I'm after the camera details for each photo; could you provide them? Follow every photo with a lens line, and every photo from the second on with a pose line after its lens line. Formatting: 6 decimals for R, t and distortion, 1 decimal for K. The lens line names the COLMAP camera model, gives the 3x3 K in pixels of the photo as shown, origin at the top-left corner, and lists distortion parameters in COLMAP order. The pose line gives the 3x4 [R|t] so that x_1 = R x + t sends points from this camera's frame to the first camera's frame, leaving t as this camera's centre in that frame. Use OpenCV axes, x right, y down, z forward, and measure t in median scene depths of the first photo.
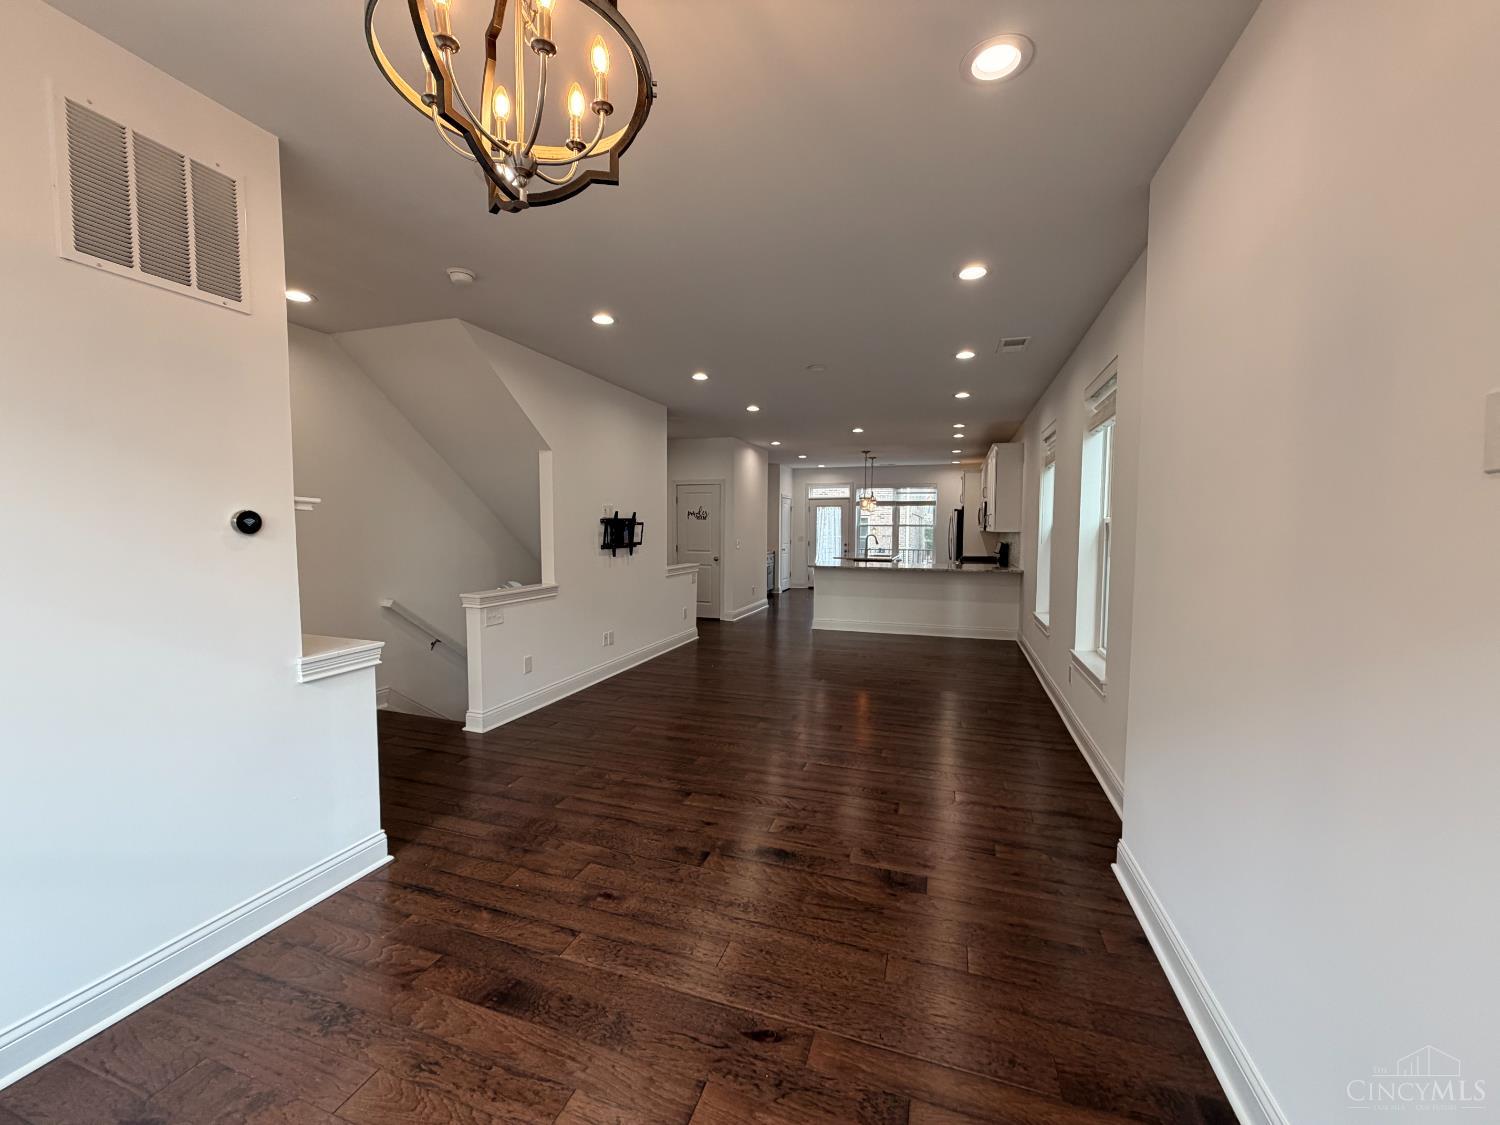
lens RADIAL K [[596.3, 0, 745.0], [0, 596.3, 564.1], [0, 0, 1]] dist [-0.002092, -0.000041]
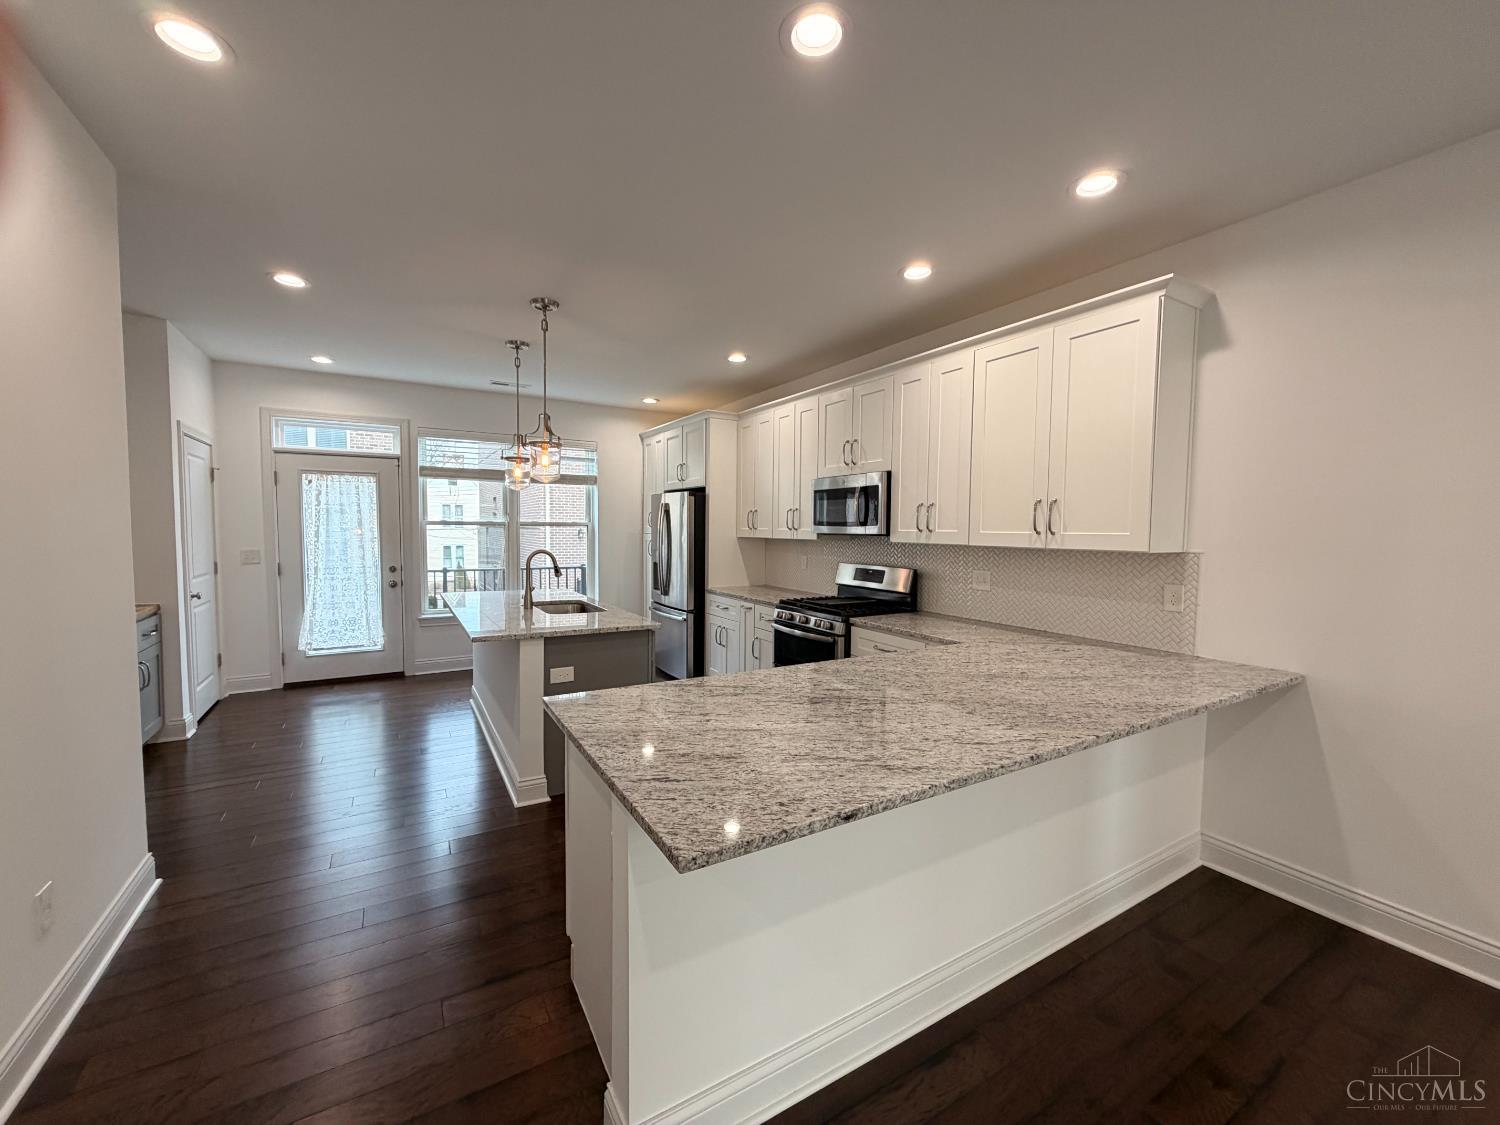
lens RADIAL K [[596.3, 0, 748.6], [0, 596.3, 567.4], [0, 0, 1]] dist [-0.002092, -0.000041]
pose [[0.650333, -0.050067, 0.757998, 0.015514], [0.038845, 0.998712, 0.032640, -0.038635], [-0.758655, 0.008217, 0.651440, 0.557841]]
